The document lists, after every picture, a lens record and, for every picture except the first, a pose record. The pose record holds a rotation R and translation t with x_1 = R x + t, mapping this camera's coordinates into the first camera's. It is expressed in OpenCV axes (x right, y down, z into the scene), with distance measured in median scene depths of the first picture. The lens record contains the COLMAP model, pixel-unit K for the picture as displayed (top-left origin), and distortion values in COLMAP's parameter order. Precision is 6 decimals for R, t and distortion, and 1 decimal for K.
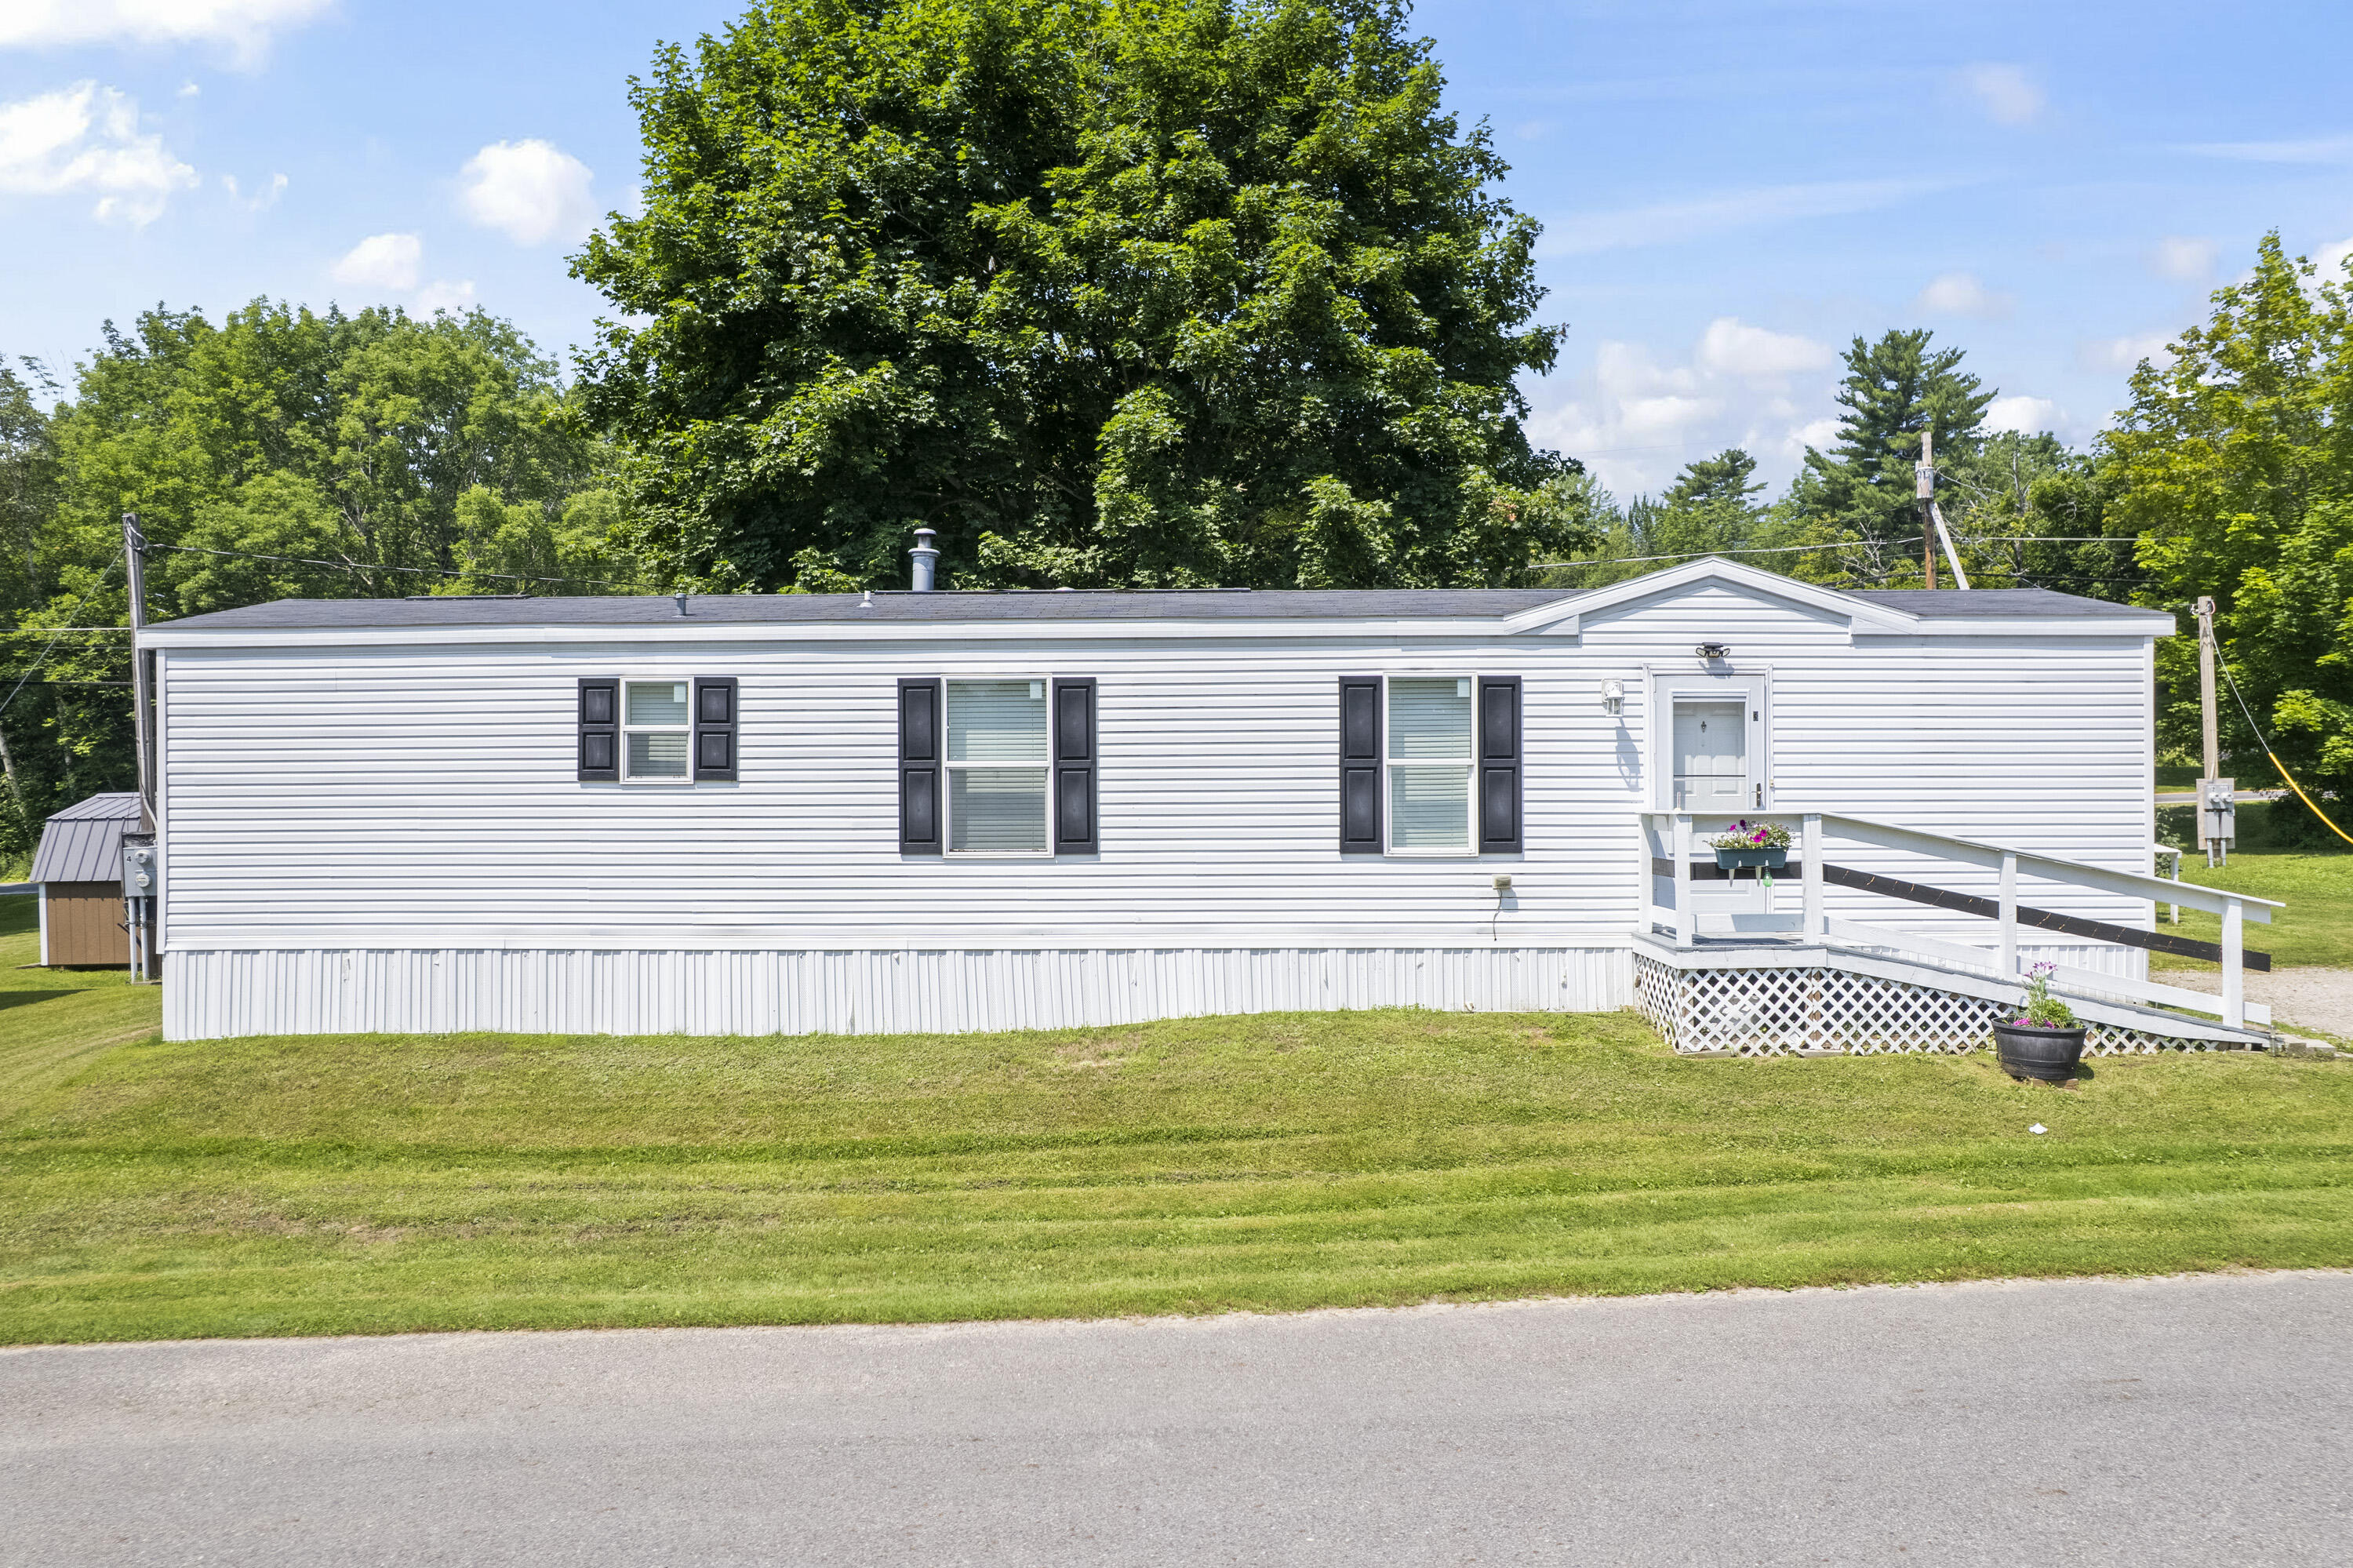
lens RADIAL K [[1515.1, 0, 1187.4], [0, 1515.1, 784.1], [0, 0, 1]] dist [-0.066202, 0.042767]
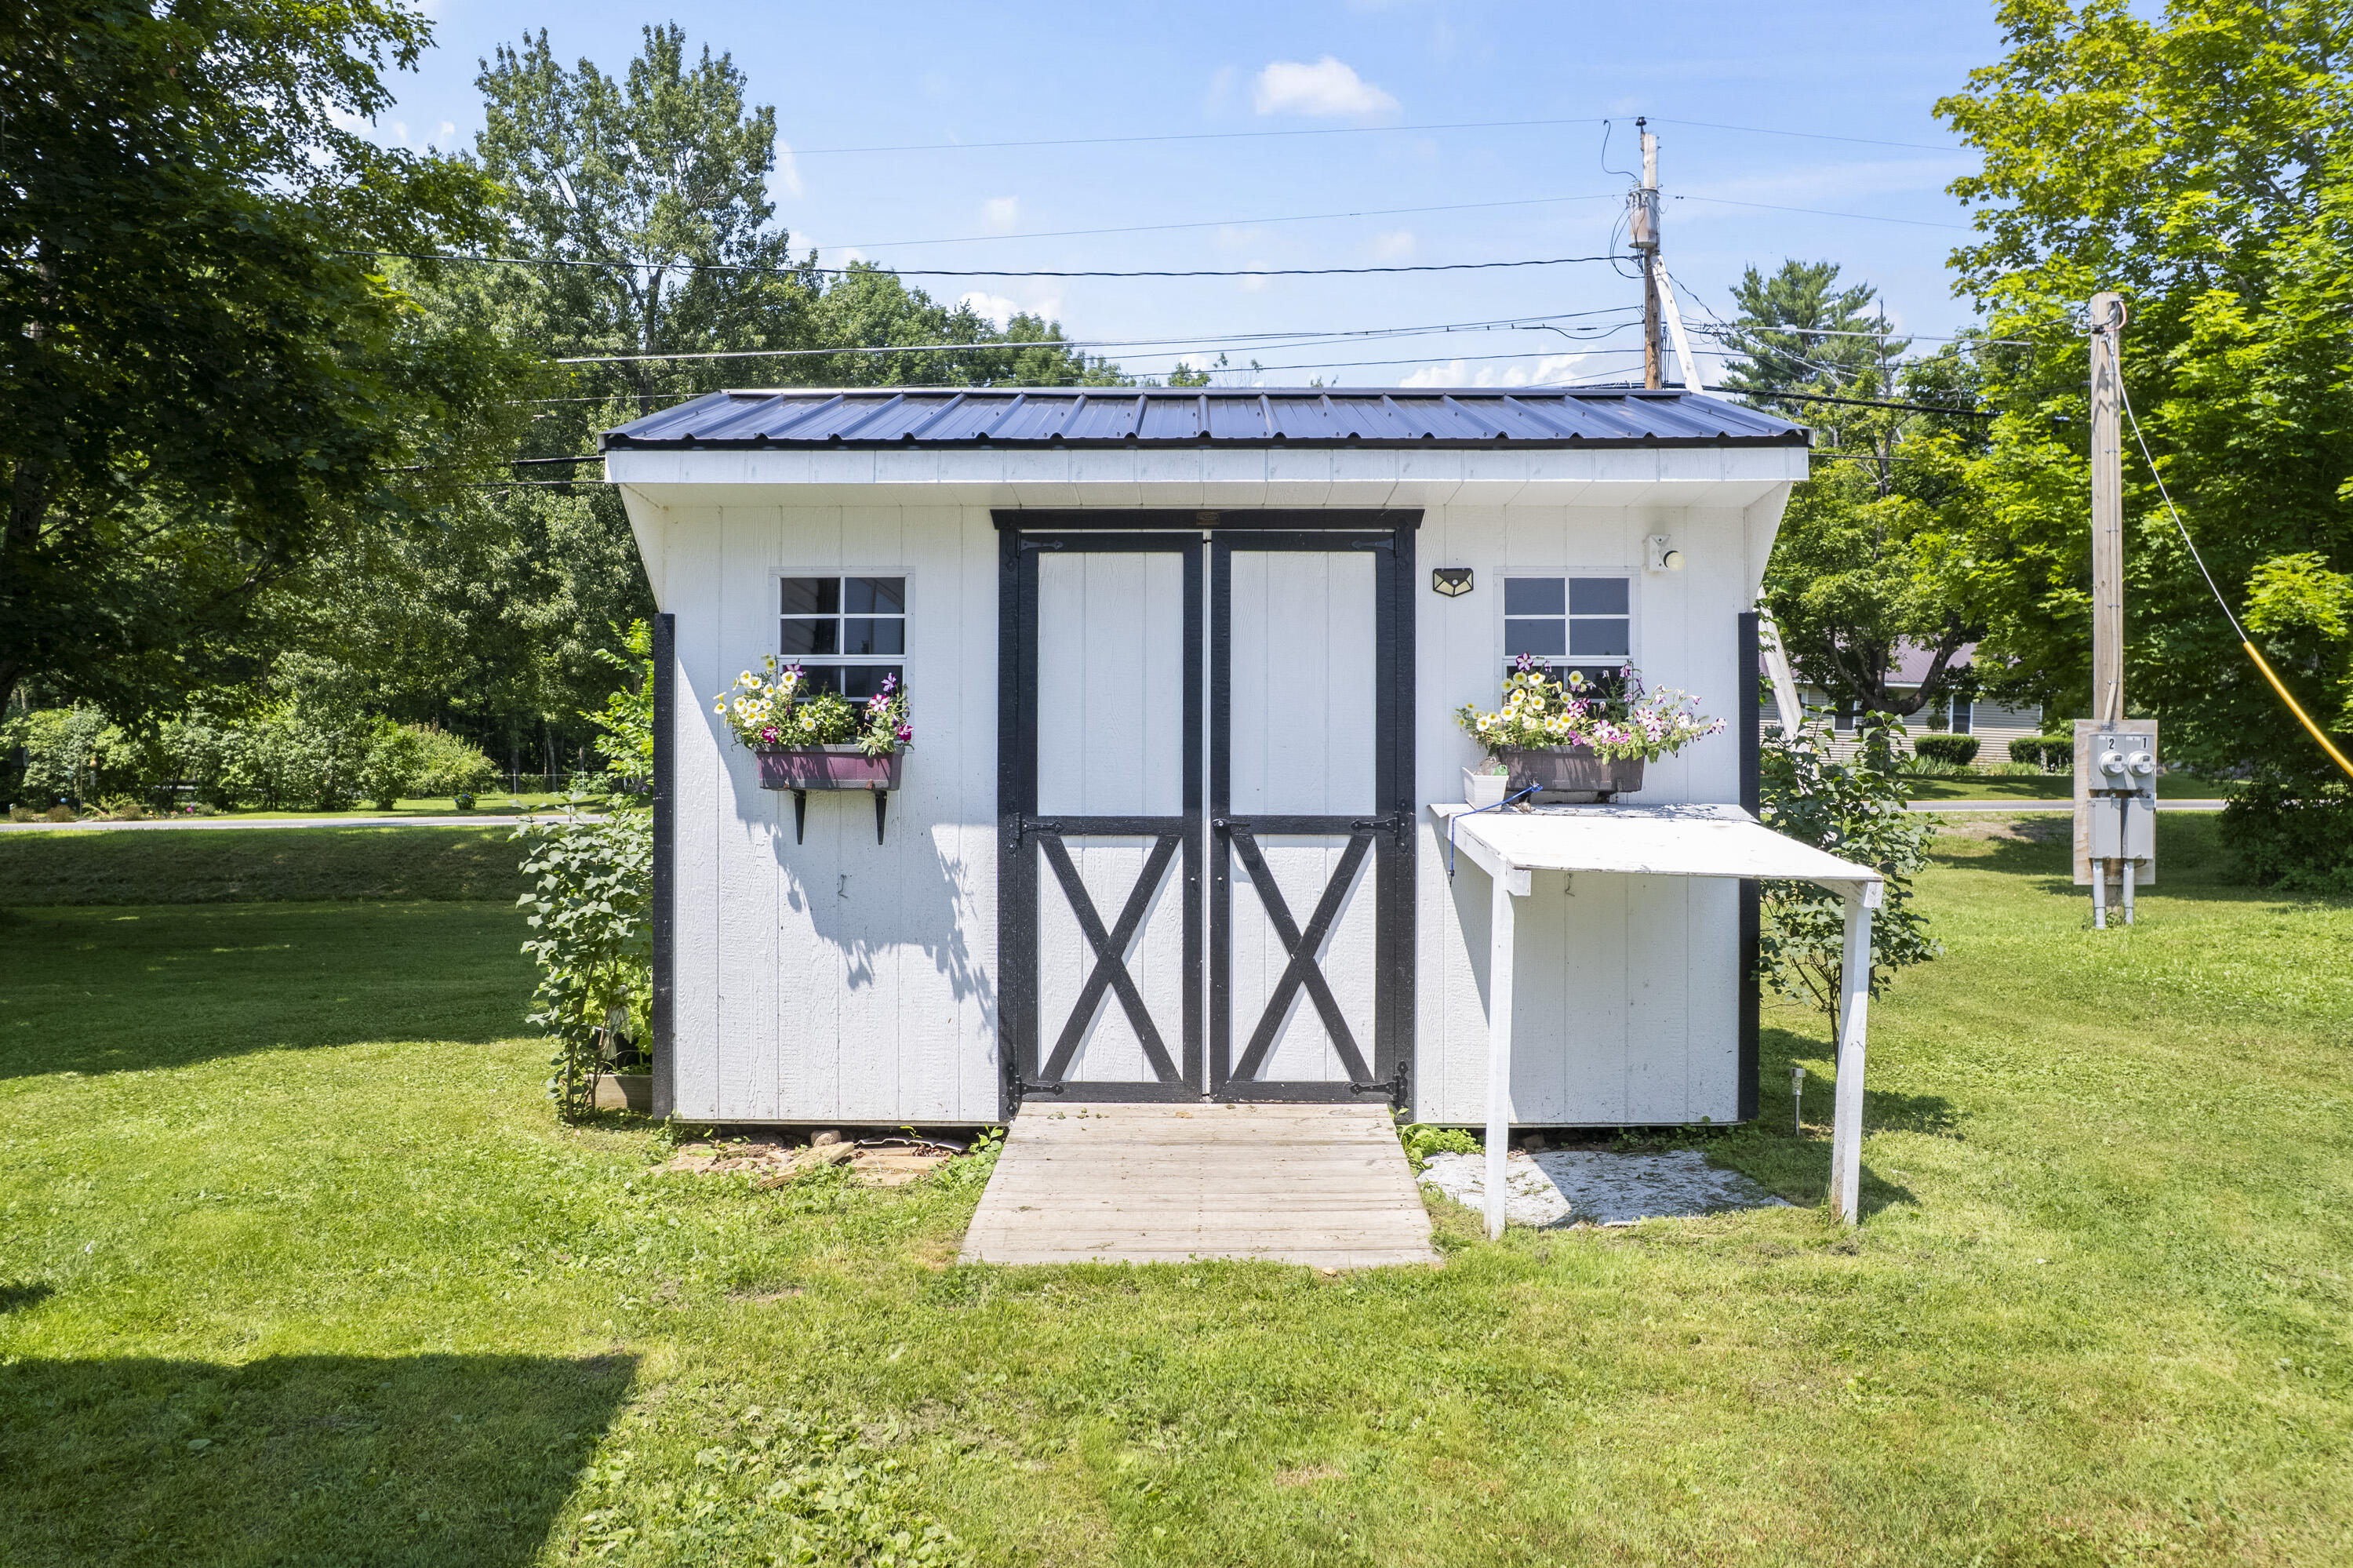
lens RADIAL K [[1543.7, 0, 1190.8], [0, 1543.7, 823.9], [0, 0, 1]] dist [-0.036474, 0.001875]
pose [[0.998647, 0.028165, 0.043725, 0.825092], [-0.028937, 0.999435, 0.017123, 0.053496], [-0.043218, -0.018366, 0.998897, 1.154944]]
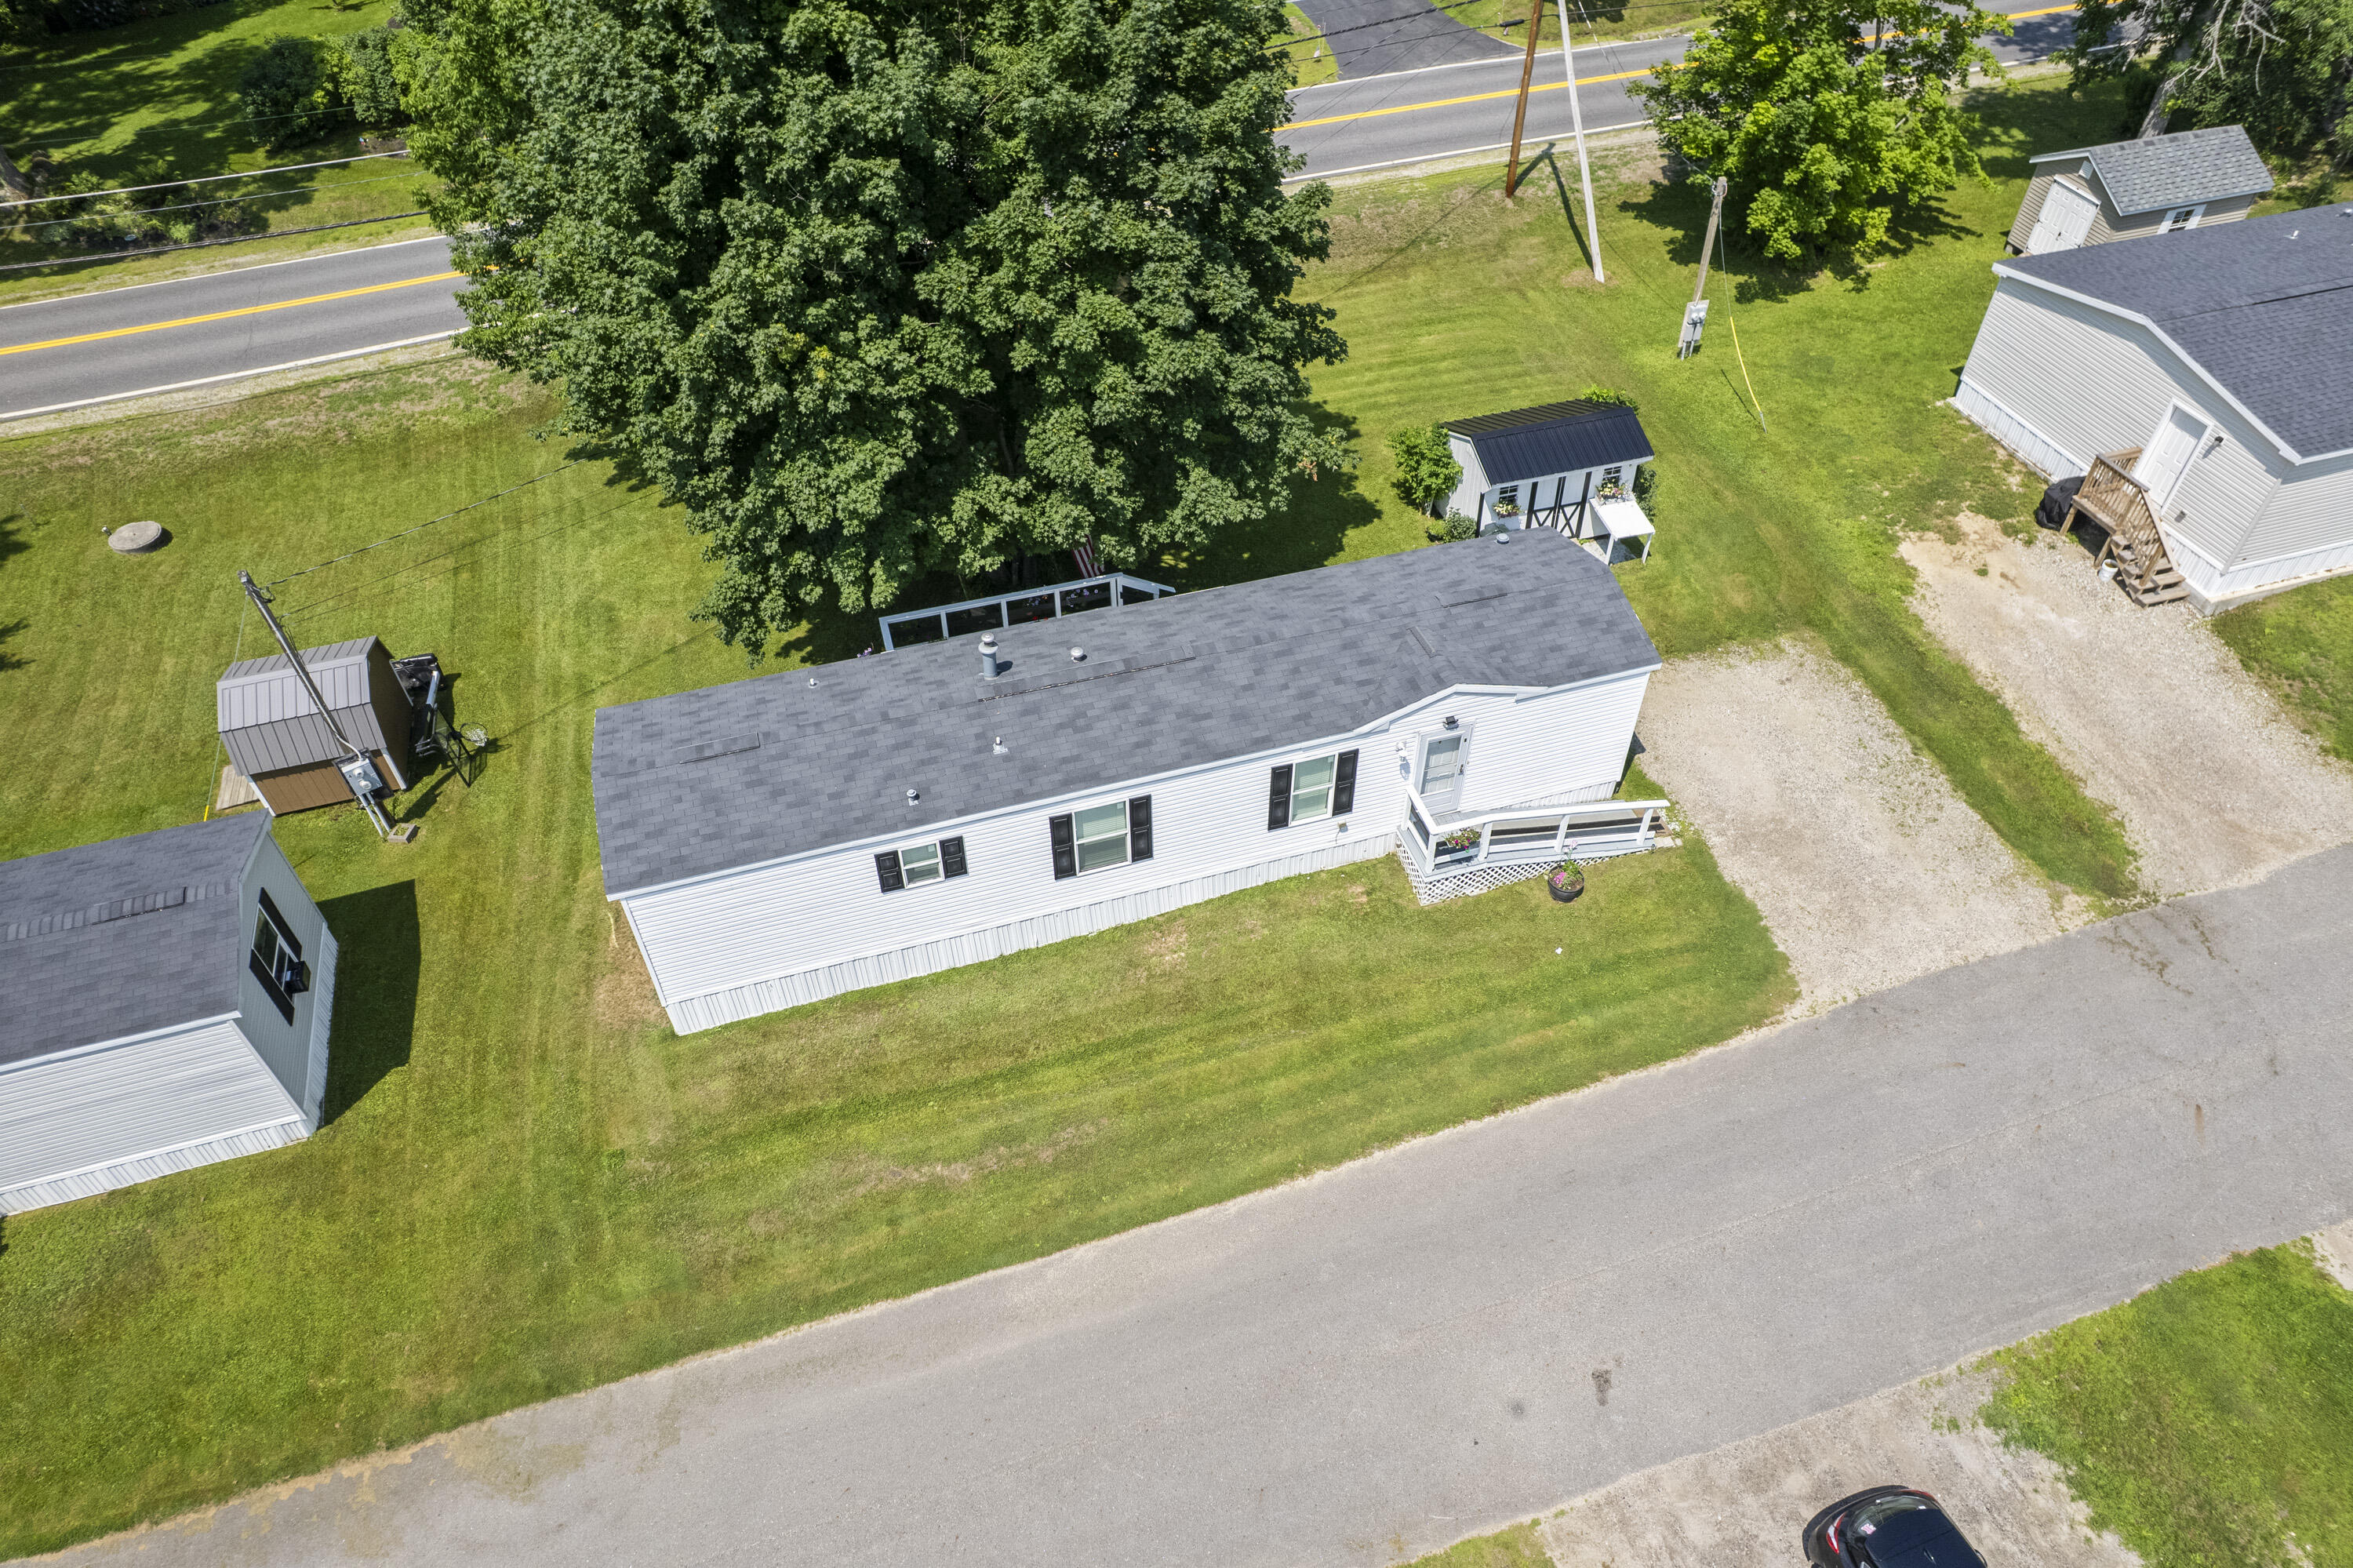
lens RADIAL K [[1515.1, 0, 1187.4], [0, 1515.1, 784.1], [0, 0, 1]] dist [-0.066202, 0.042767]
pose [[0.948297, -0.220382, 0.228397, -0.448735], [-0.006310, 0.706389, 0.707796, -1.428078], [-0.317323, -0.672641, 0.668476, -0.273471]]
